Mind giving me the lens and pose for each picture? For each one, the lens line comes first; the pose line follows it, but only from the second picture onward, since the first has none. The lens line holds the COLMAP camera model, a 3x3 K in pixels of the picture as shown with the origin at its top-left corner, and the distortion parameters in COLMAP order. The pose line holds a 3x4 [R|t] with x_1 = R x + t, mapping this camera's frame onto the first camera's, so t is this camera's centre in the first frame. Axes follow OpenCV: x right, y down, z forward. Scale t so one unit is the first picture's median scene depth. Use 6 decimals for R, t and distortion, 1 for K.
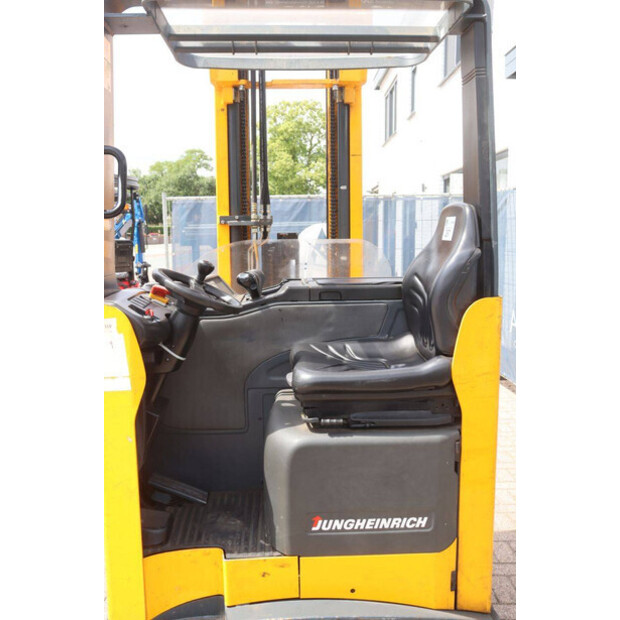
lens RADIAL K [[605.9, 0, 310.0], [0, 605.9, 310.0], [0, 0, 1]] dist [-0.098877, 0.006291]
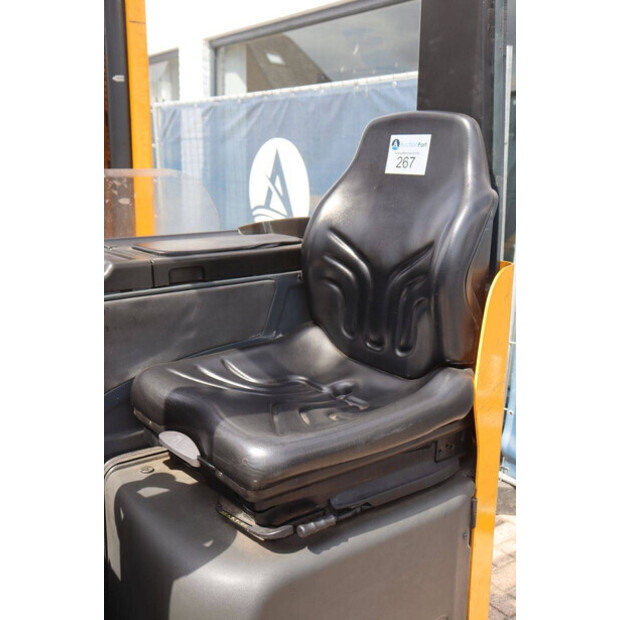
lens RADIAL K [[687.6, 0, 310.0], [0, 687.6, 310.0], [0, 0, 1]] dist [0.005898, 0.018156]
pose [[0.828185, -0.109540, 0.549646, -0.226388], [0.058716, 0.992275, 0.109283, -0.054751], [-0.557370, -0.058233, 0.828219, 0.420486]]
